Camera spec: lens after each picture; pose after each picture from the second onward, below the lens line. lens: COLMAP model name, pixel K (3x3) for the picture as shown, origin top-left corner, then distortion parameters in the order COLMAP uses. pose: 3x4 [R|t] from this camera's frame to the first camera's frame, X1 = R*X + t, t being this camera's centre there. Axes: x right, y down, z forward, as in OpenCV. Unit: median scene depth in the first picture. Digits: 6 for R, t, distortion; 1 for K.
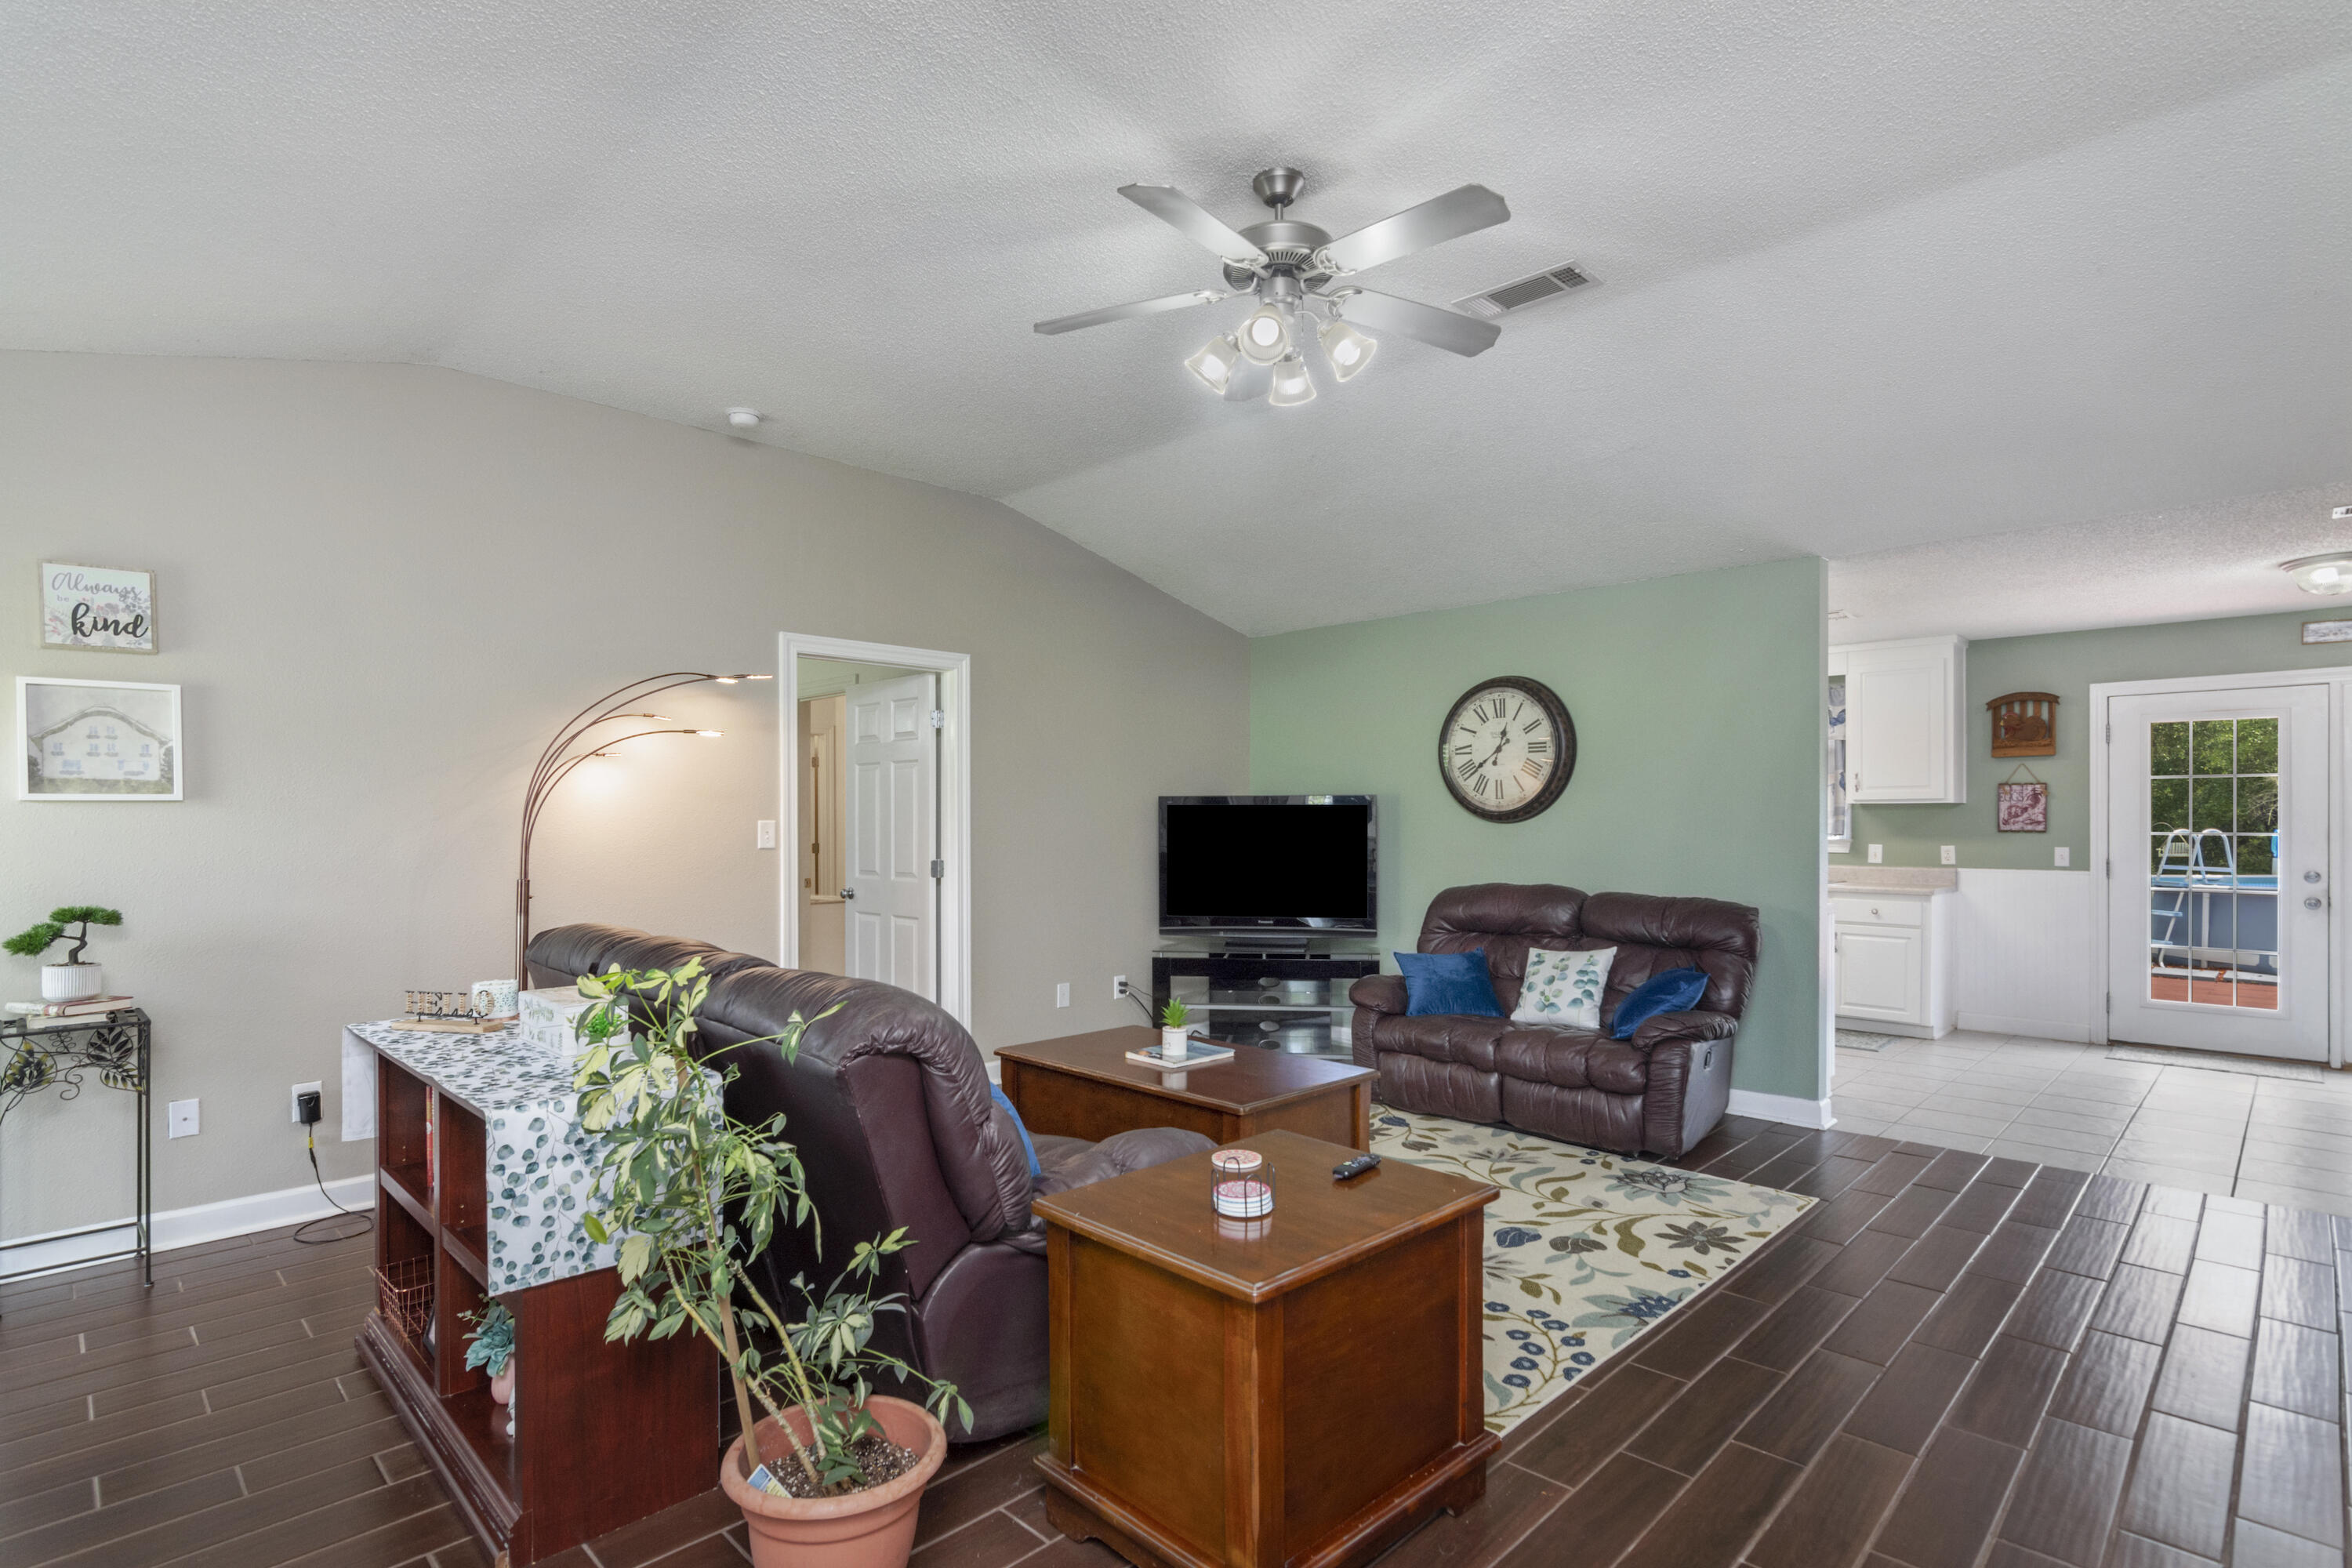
lens RADIAL K [[1140.1, 0, 1181.5], [0, 1140.1, 820.5], [0, 0, 1]] dist [-0.000714, 0.010692]
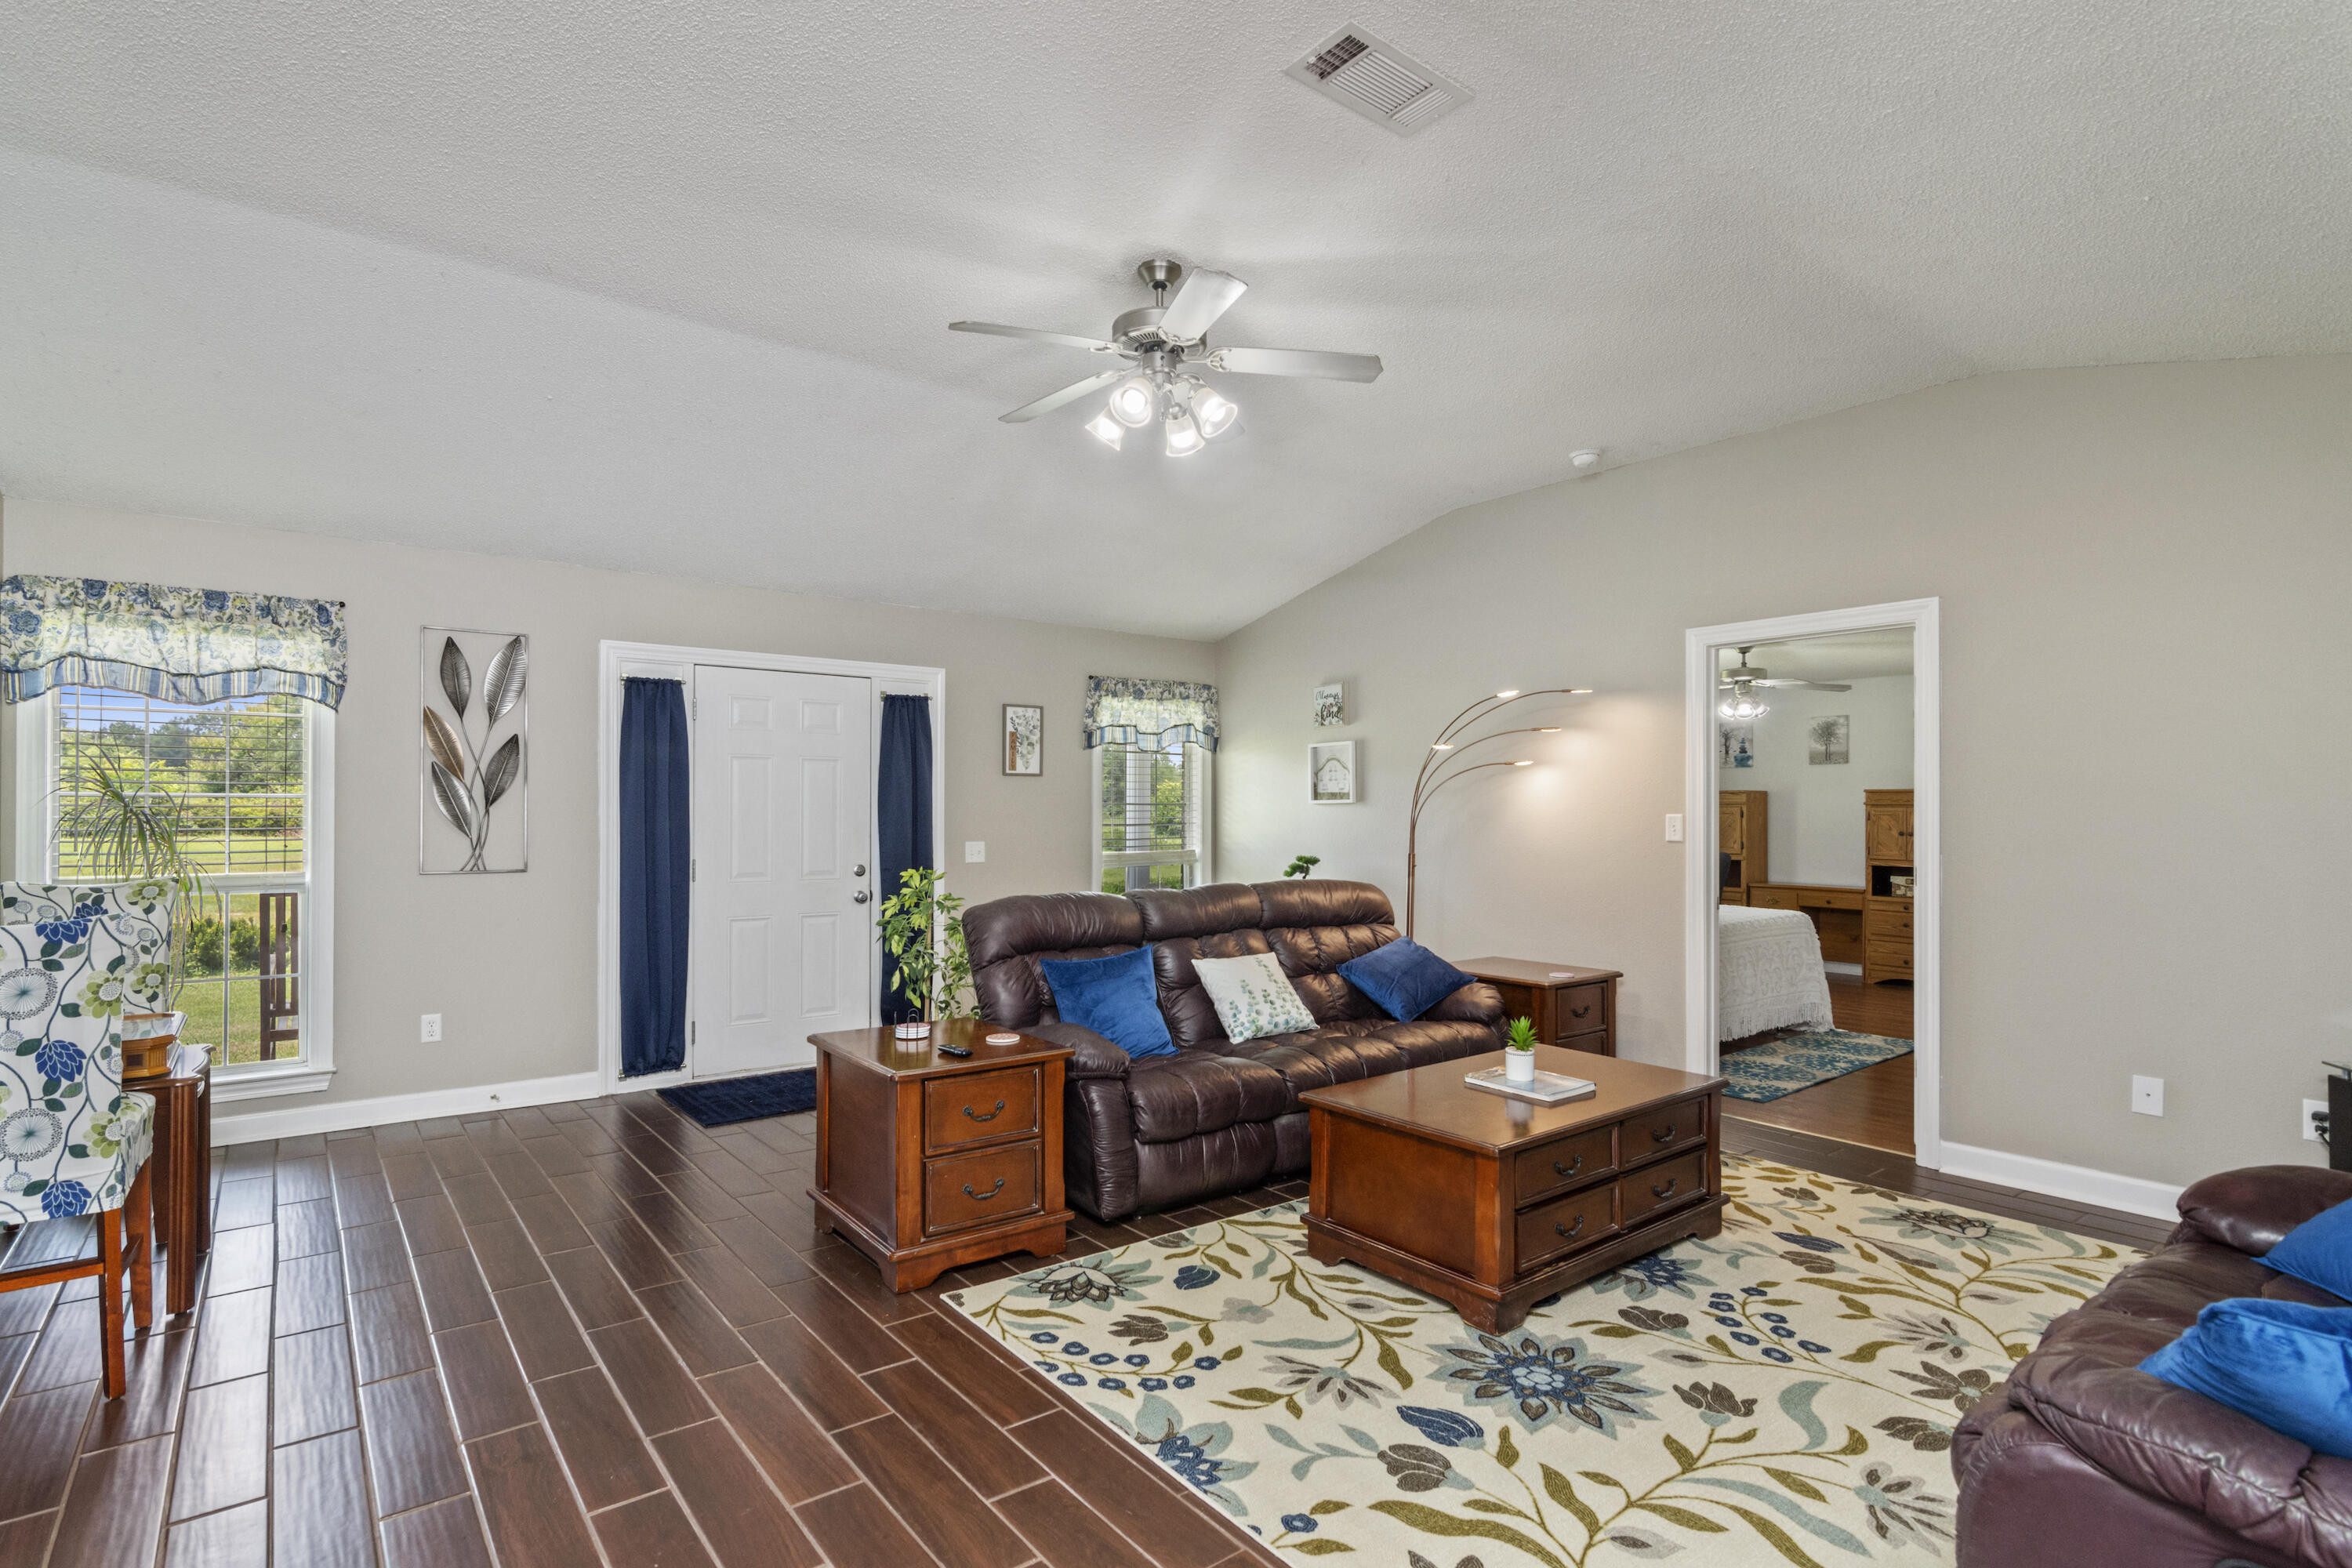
lens RADIAL K [[1140.1, 0, 1181.5], [0, 1140.1, 820.5], [0, 0, 1]] dist [-0.000714, 0.010692]
pose [[-0.120739, 0.007220, -0.992658, 1.047754], [0.000197, 0.999974, 0.007249, -0.002493], [0.992684, 0.000679, -0.120737, 0.983253]]
